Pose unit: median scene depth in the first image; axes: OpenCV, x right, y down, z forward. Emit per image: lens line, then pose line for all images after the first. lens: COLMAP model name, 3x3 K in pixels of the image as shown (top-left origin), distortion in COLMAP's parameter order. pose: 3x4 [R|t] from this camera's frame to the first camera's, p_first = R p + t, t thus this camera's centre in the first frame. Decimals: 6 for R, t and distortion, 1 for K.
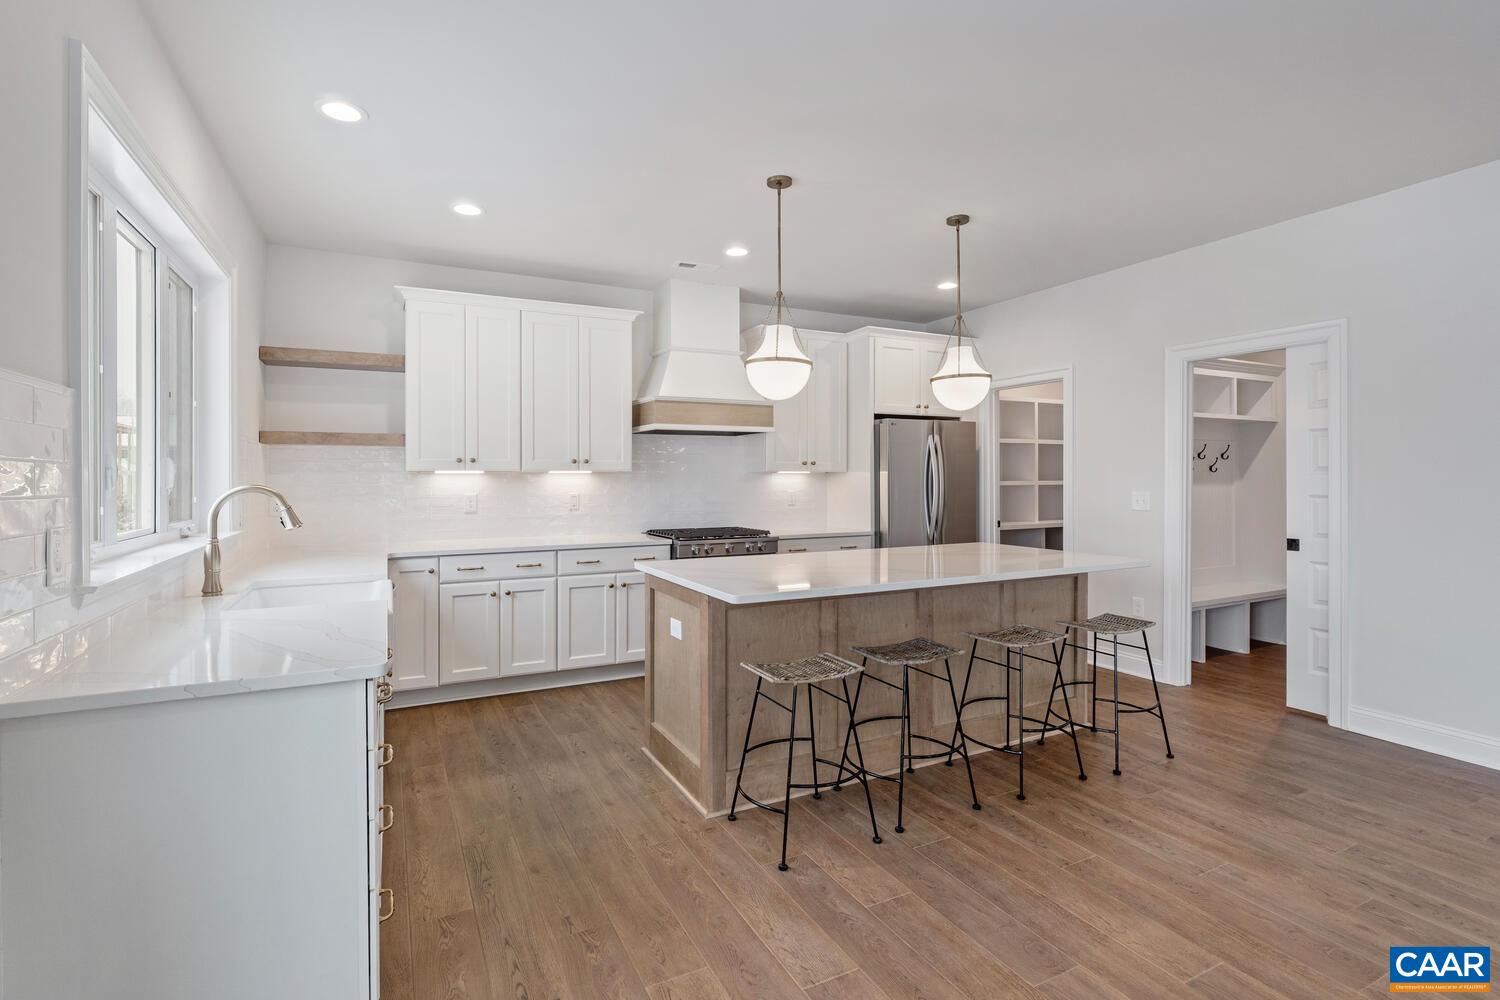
lens RADIAL K [[642.6, 0, 748.3], [0, 642.6, 478.7], [0, 0, 1]] dist [-0.004485, -0.000334]
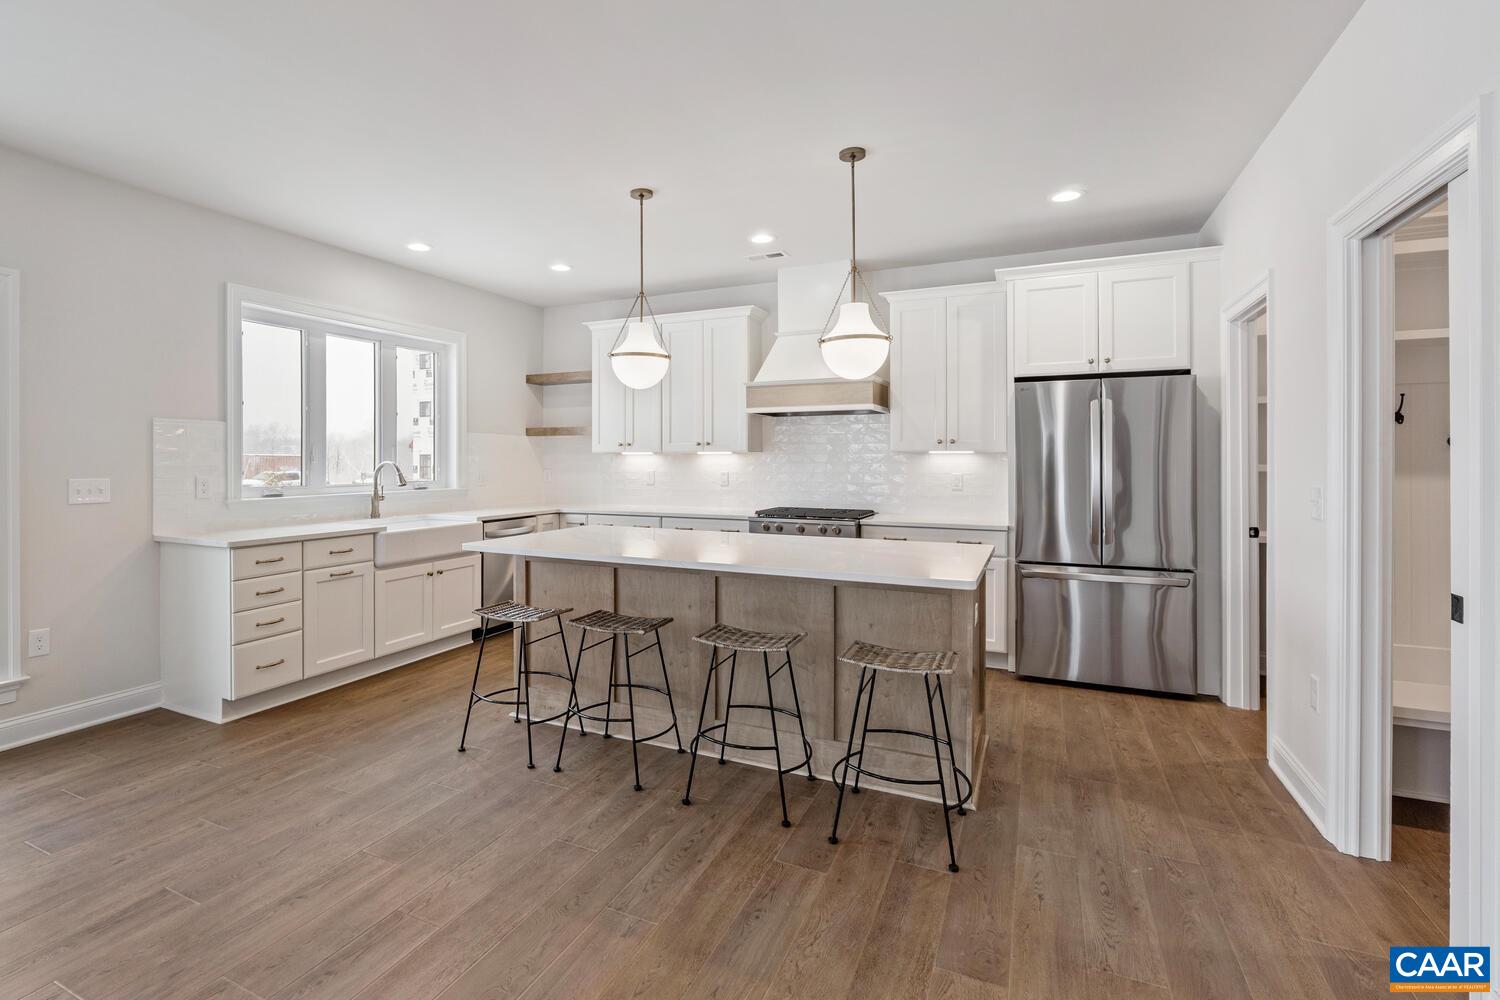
lens RADIAL K [[648.2, 0, 704.0], [0, 648.2, 459.8], [0, 0, 1]] dist [-0.002955, -0.000723]
pose [[0.662159, 0.004871, -0.749348, 0.836938], [-0.003093, 0.999988, 0.003767, -0.002969], [0.749357, -0.000177, 0.662166, 0.289769]]
